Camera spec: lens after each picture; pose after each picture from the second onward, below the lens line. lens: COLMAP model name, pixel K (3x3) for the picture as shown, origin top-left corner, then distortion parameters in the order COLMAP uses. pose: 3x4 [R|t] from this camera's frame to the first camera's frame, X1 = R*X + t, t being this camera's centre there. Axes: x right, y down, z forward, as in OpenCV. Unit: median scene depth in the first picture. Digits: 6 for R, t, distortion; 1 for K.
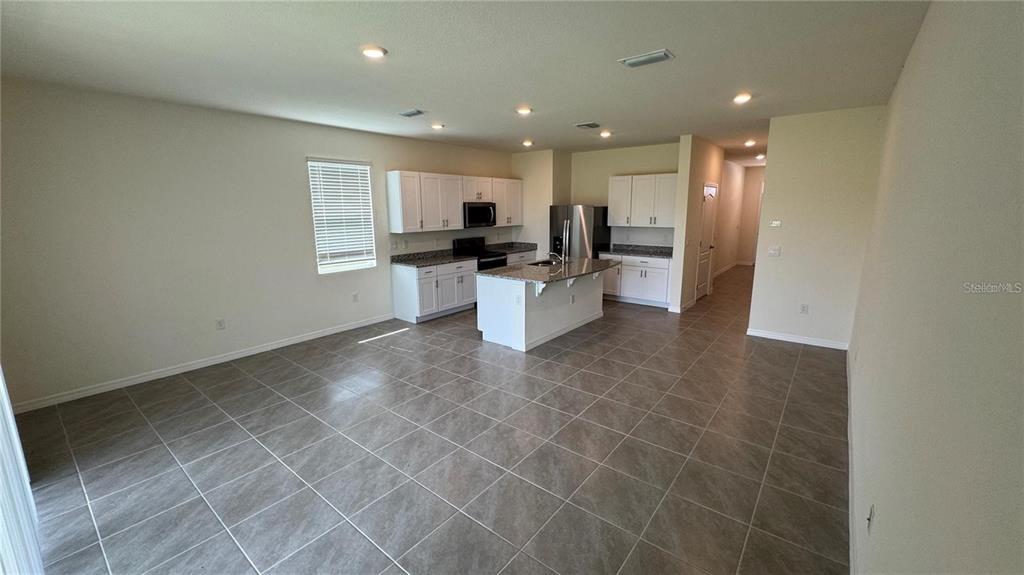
lens RADIAL K [[407.3, 0, 512.0], [0, 407.3, 287.5], [0, 0, 1]] dist [-0.001300, -0.000276]
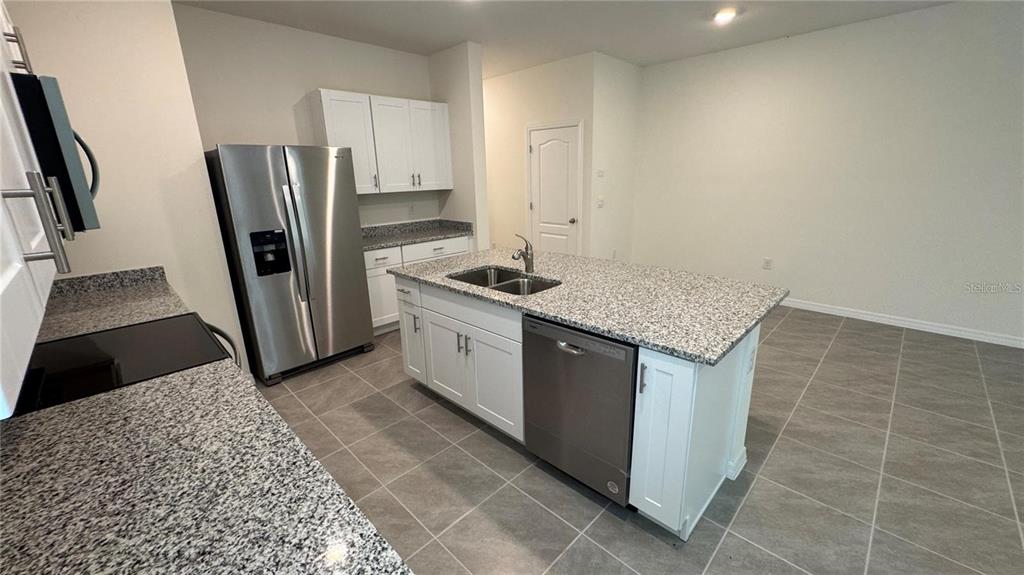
lens RADIAL K [[407.3, 0, 512.0], [0, 407.3, 287.5], [0, 0, 1]] dist [-0.001300, -0.000276]
pose [[0.096718, -0.259624, 0.960854, -0.459750], [0.214880, 0.948061, 0.234537, -0.223432], [-0.971839, 0.183785, 0.147483, 1.439087]]
